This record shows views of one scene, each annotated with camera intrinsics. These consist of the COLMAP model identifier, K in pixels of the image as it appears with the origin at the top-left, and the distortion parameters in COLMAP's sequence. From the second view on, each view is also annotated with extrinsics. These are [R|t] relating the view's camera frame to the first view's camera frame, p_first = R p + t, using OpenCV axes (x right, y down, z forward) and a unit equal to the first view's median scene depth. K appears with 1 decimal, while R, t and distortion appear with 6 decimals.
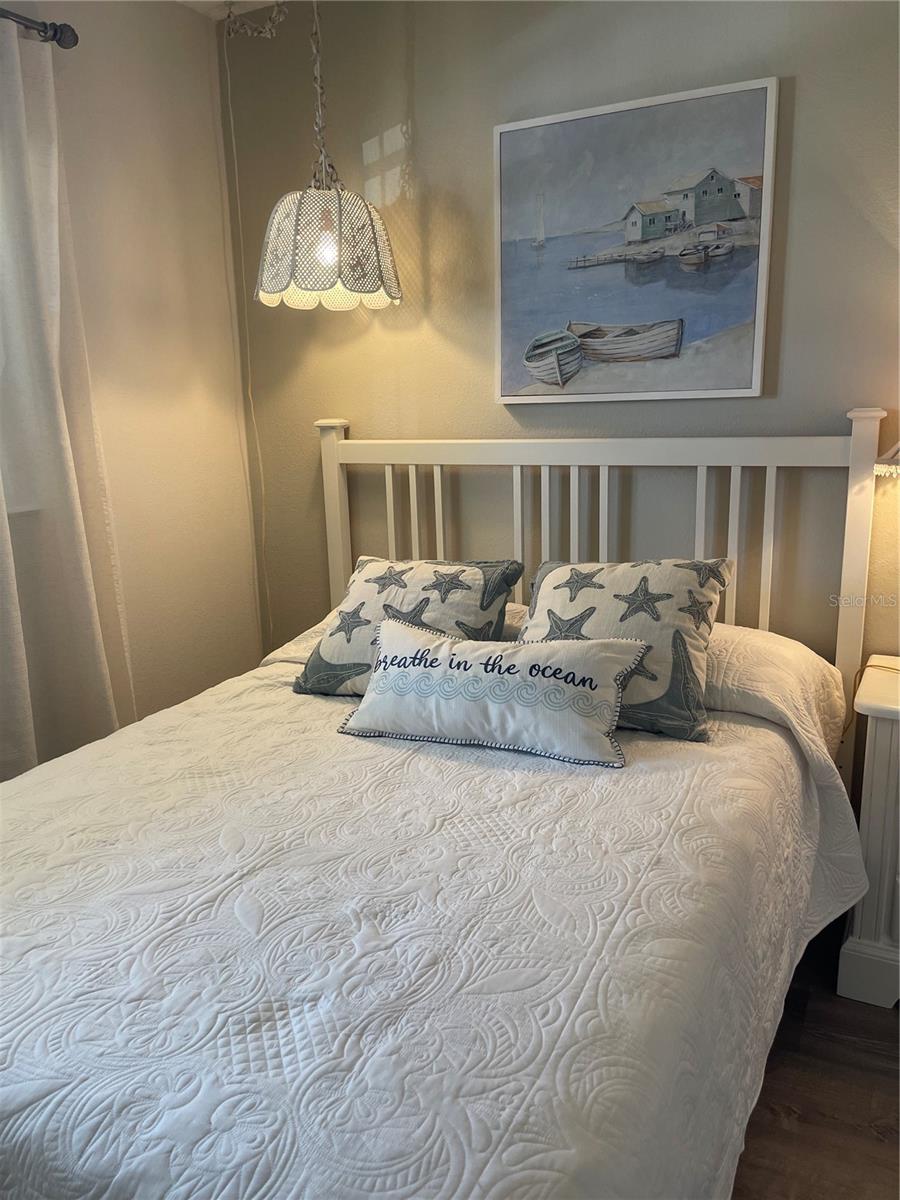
lens RADIAL K [[911.9, 0, 450.0], [0, 911.9, 600.0], [0, 0, 1]] dist [0.037127, -0.069902]
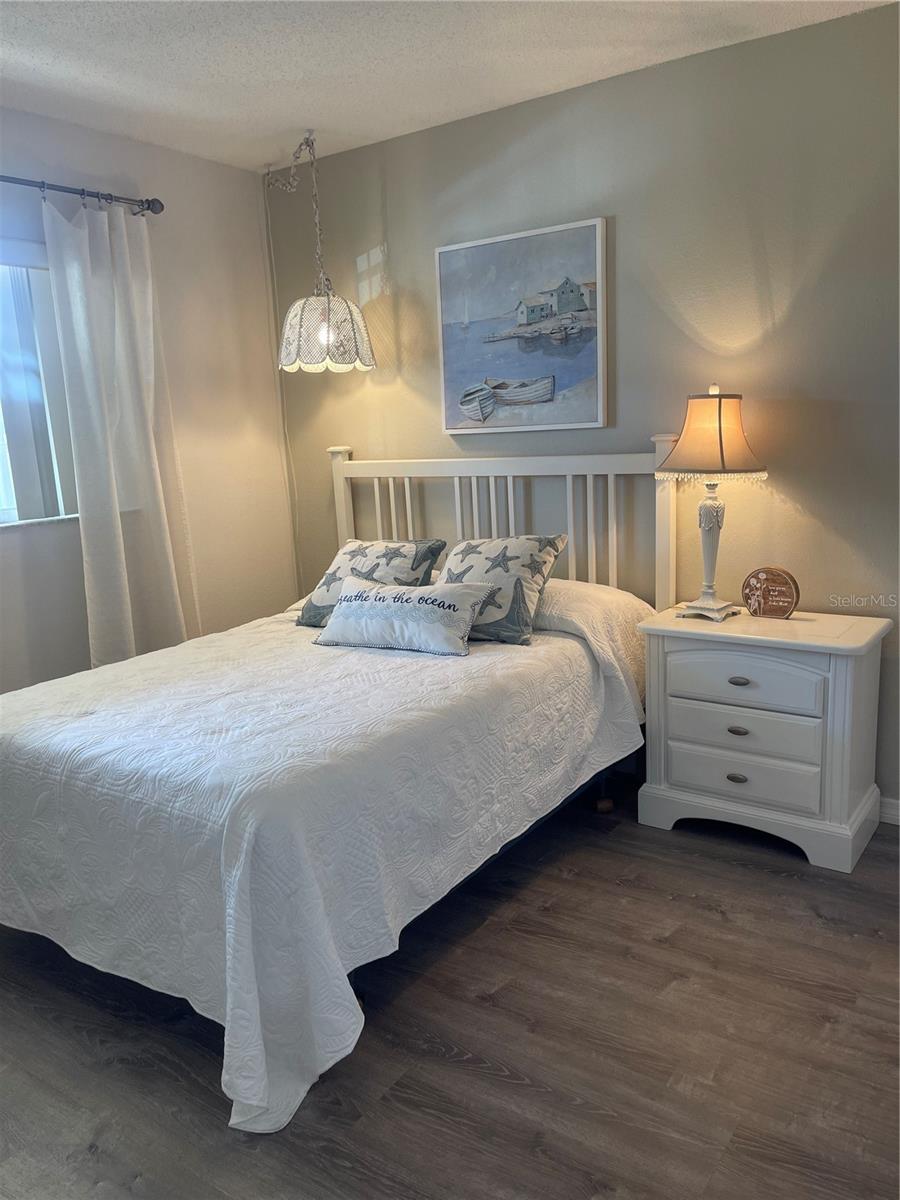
lens RADIAL K [[911.9, 0, 450.0], [0, 911.9, 600.0], [0, 0, 1]] dist [0.037127, -0.069902]
pose [[0.992186, 0.002134, -0.124747, 0.278778], [-0.004631, 0.999795, -0.019734, 0.087277], [0.124679, 0.020158, 0.991992, -0.490822]]
